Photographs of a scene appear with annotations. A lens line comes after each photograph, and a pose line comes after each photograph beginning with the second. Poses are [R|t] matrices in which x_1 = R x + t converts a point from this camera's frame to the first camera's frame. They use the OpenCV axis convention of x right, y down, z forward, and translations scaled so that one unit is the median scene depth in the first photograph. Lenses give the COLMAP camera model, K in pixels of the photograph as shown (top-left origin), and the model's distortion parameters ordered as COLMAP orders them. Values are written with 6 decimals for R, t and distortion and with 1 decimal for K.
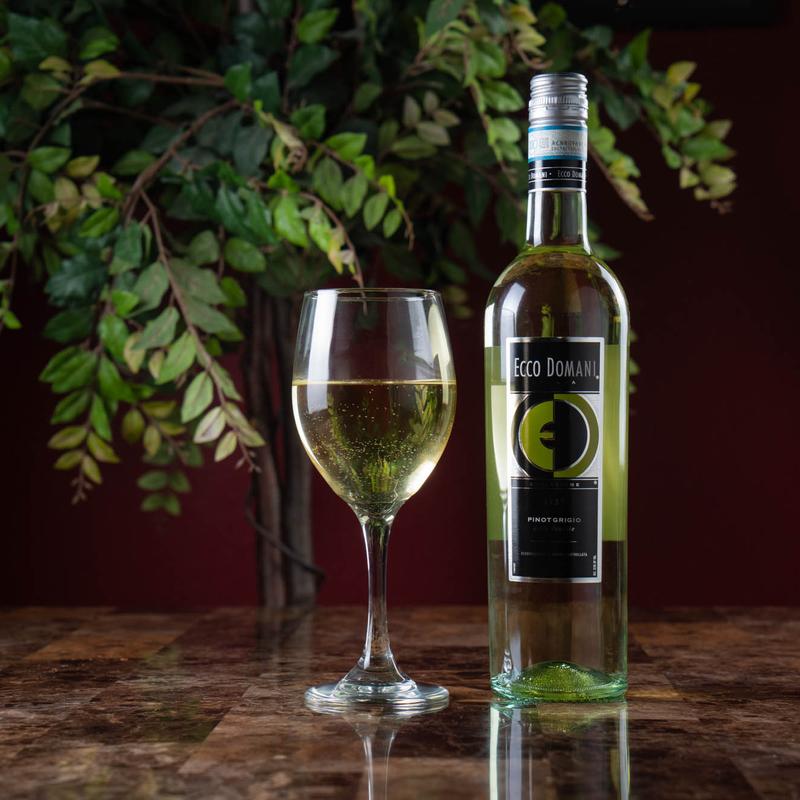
lens RADIAL K [[2322.7, 0, 370.3], [0, 2322.7, 433.4], [0, 0, 1]] dist [0.609323, 0.000000]
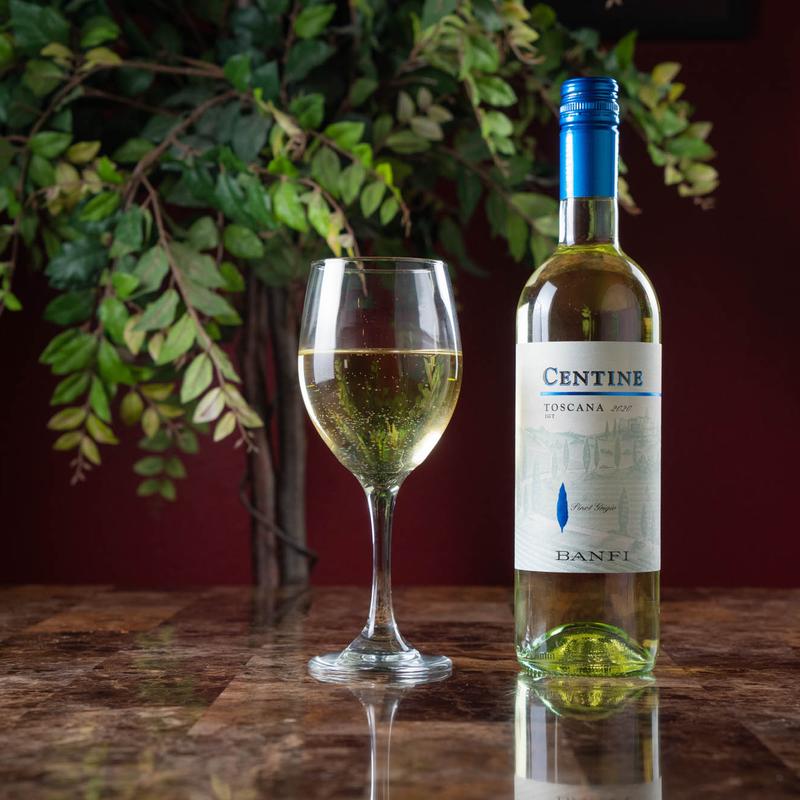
lens RADIAL K [[2184.9, 0, 414.7], [0, 2184.9, 443.1], [0, 0, 1]] dist [0.501397, 0.000000]
pose [[0.999483, 0.008131, 0.031112, -0.008370], [-0.008153, 0.999967, 0.000599, 0.010738], [-0.031106, -0.000853, 0.999516, 0.038178]]
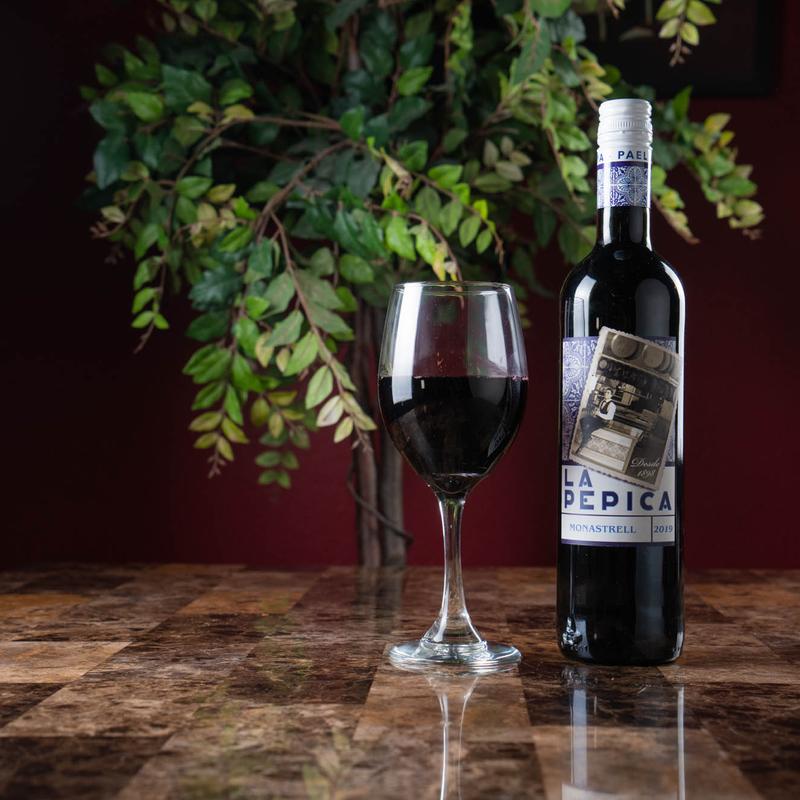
lens RADIAL K [[1745.2, 0, 404.4], [0, 1745.2, 417.7], [0, 0, 1]] dist [0.286485, 0.000000]
pose [[0.999956, 0.008788, 0.003242, -0.032334], [-0.008771, 0.999947, -0.005398, 0.003771], [-0.003289, 0.005369, 0.999980, 0.118830]]
